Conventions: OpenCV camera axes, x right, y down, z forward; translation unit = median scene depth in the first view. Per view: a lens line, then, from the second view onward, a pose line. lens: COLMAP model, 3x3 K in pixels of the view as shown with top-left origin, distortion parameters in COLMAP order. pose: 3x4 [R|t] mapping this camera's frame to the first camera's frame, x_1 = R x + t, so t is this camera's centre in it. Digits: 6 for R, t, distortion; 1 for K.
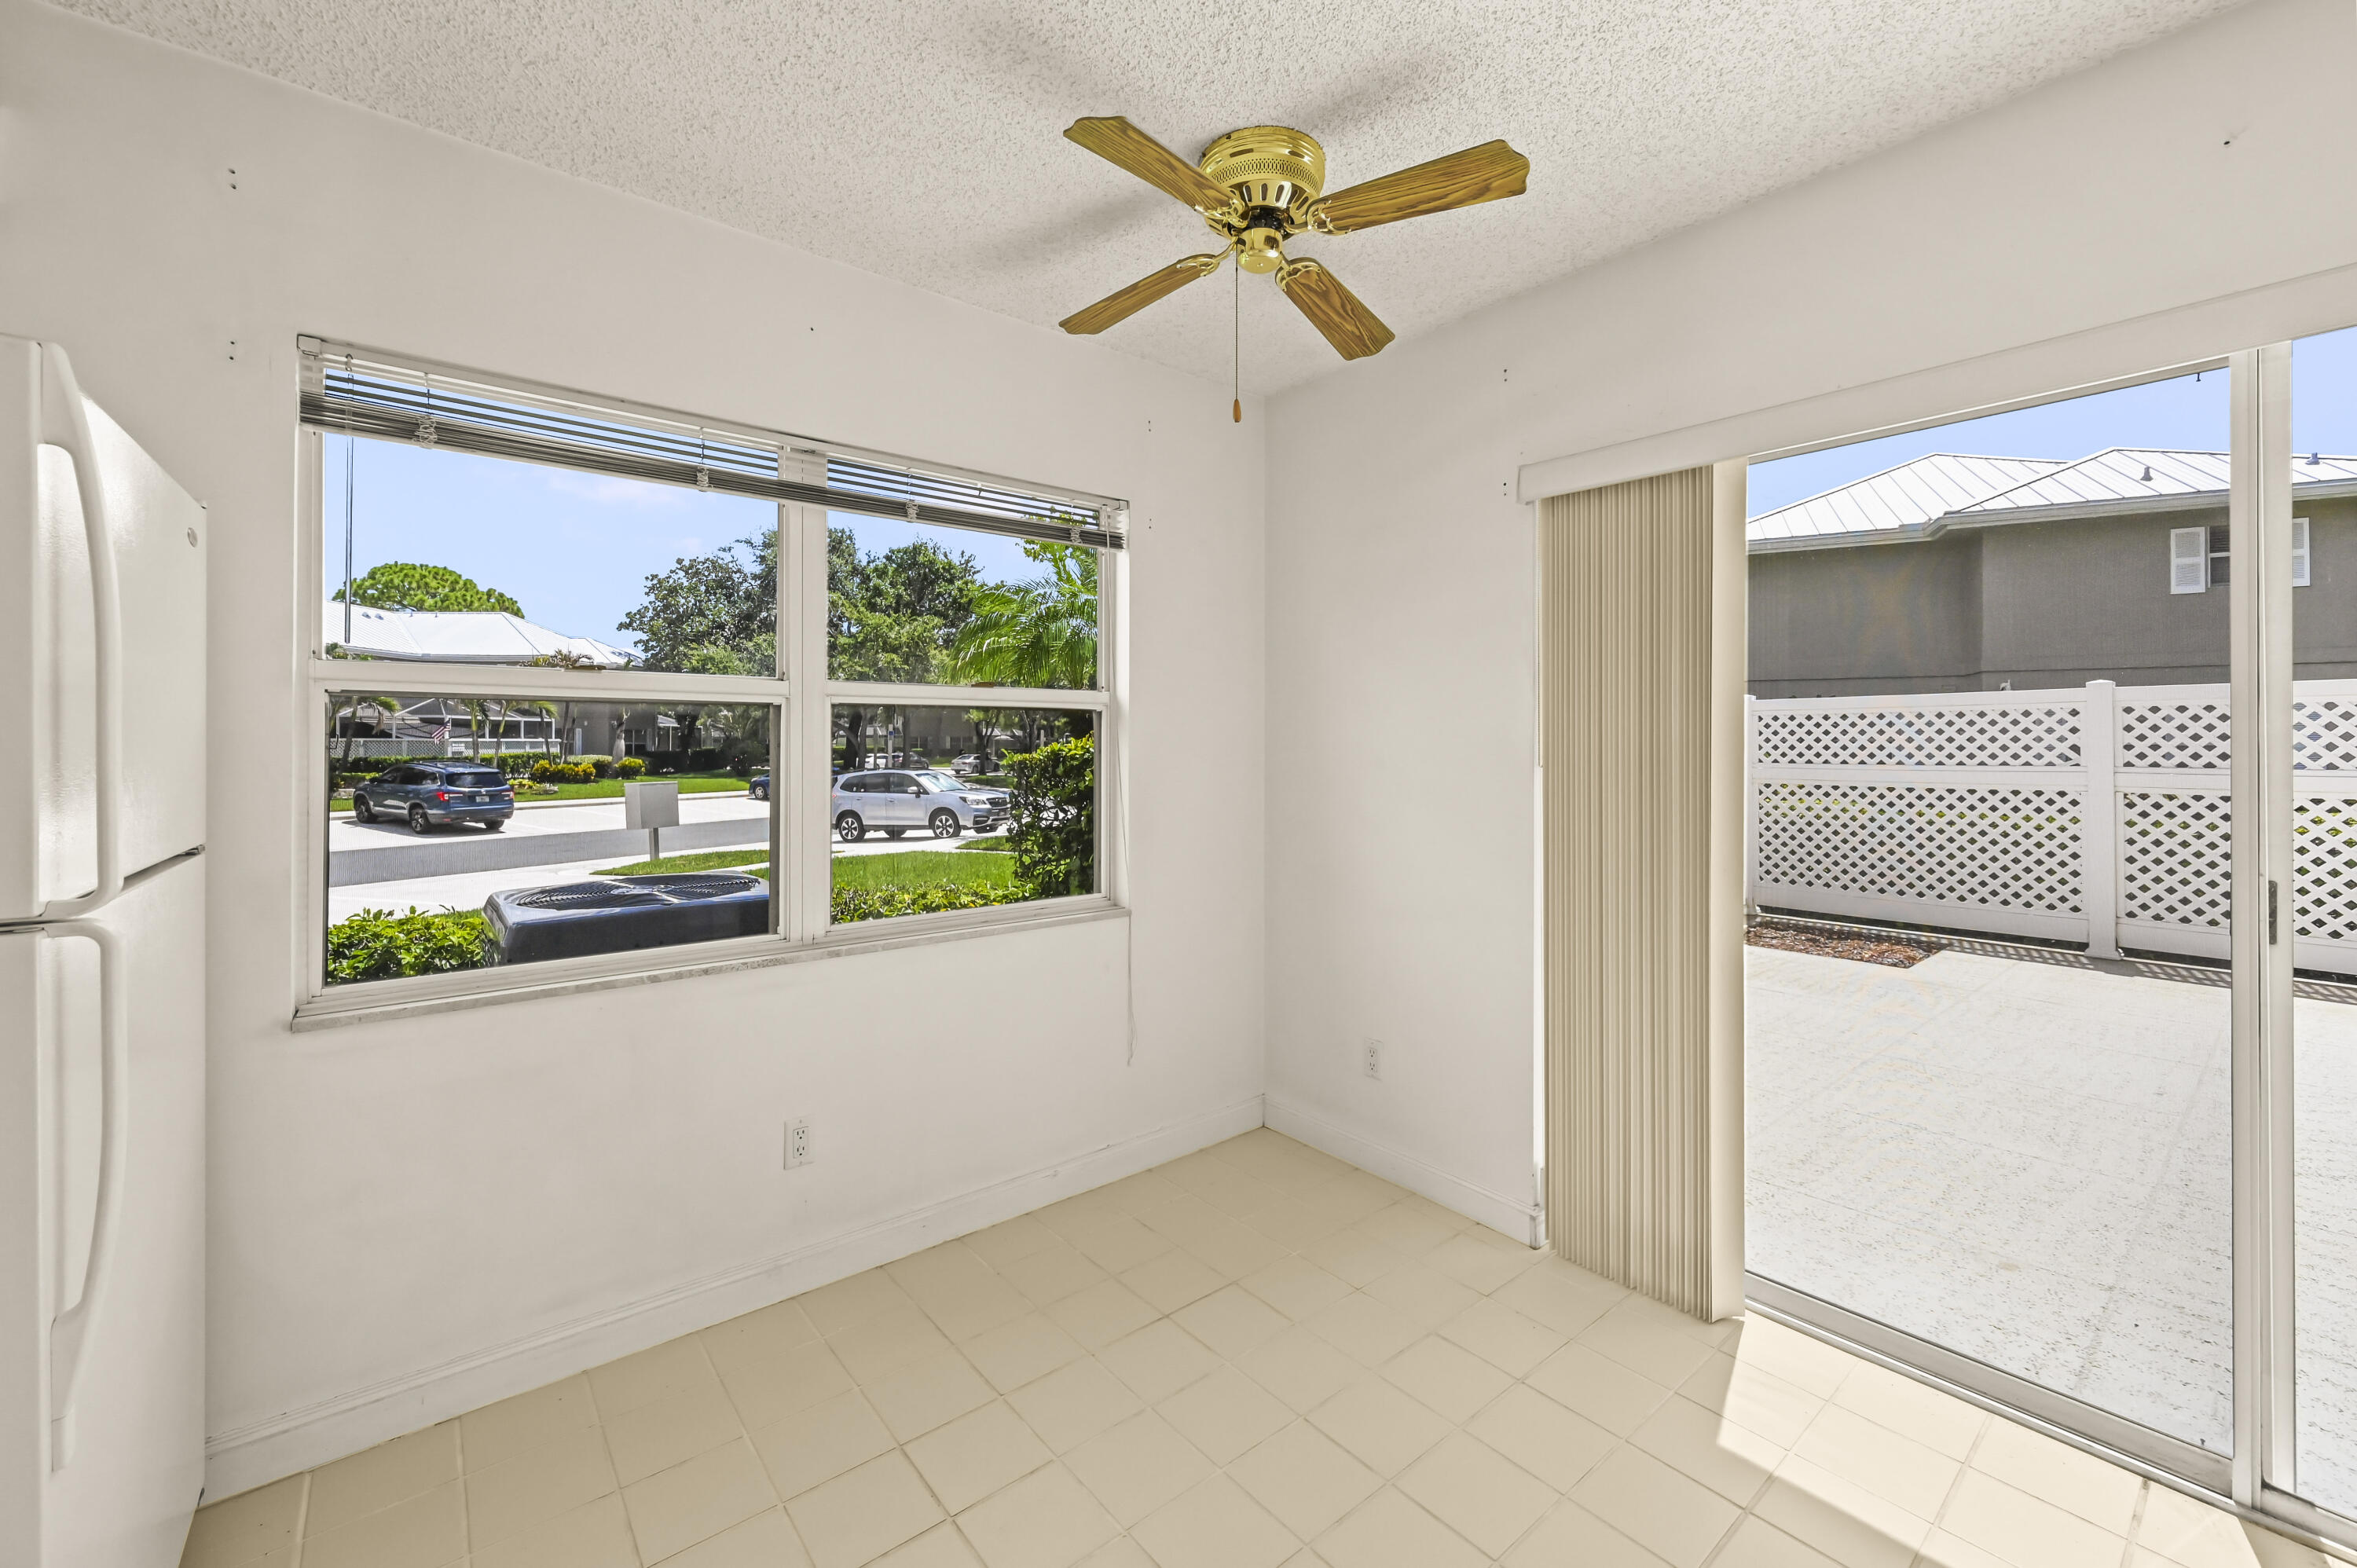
lens RADIAL K [[939.7, 0, 1178.1], [0, 939.7, 740.0], [0, 0, 1]] dist [0.001708, 0.000057]
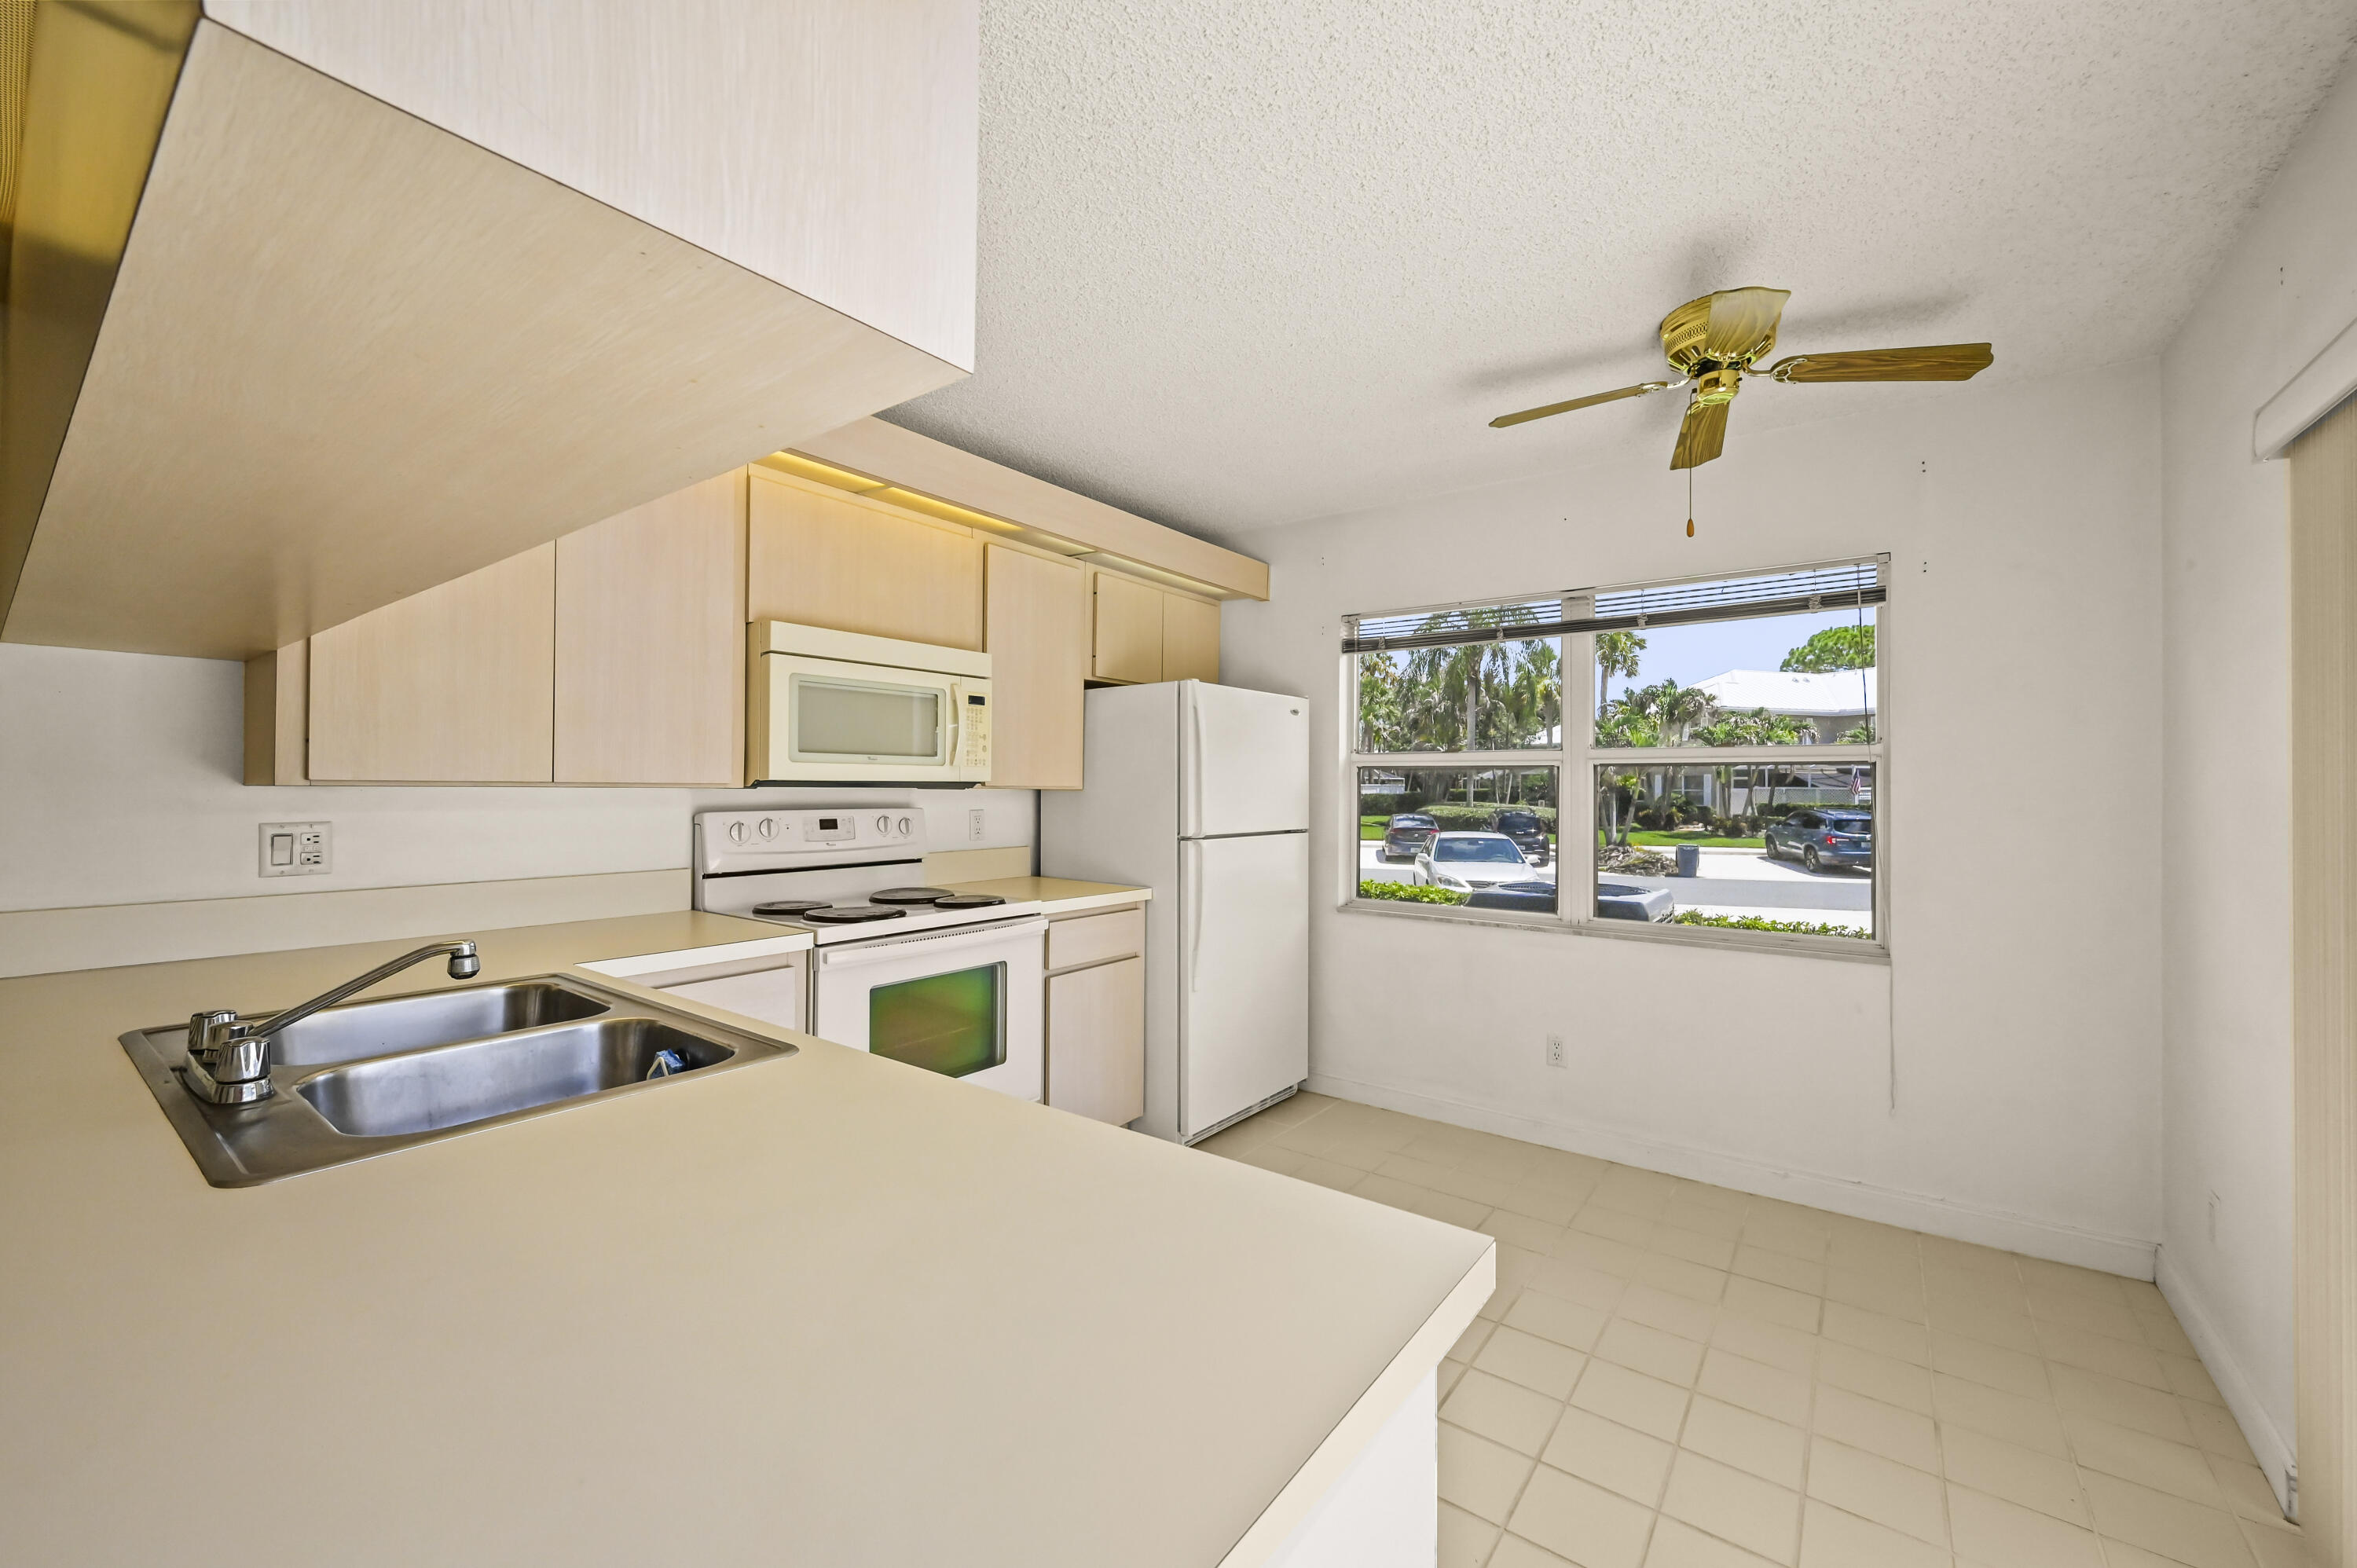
lens RADIAL K [[925.7, 0, 1178.4], [0, 925.7, 774.6], [0, 0, 1]] dist [-0.000457, -0.000287]
pose [[0.238150, -0.012736, -0.971145, 0.717531], [-0.002367, 0.999903, -0.013693, -0.001677], [0.971226, 0.005559, 0.238097, 0.028307]]
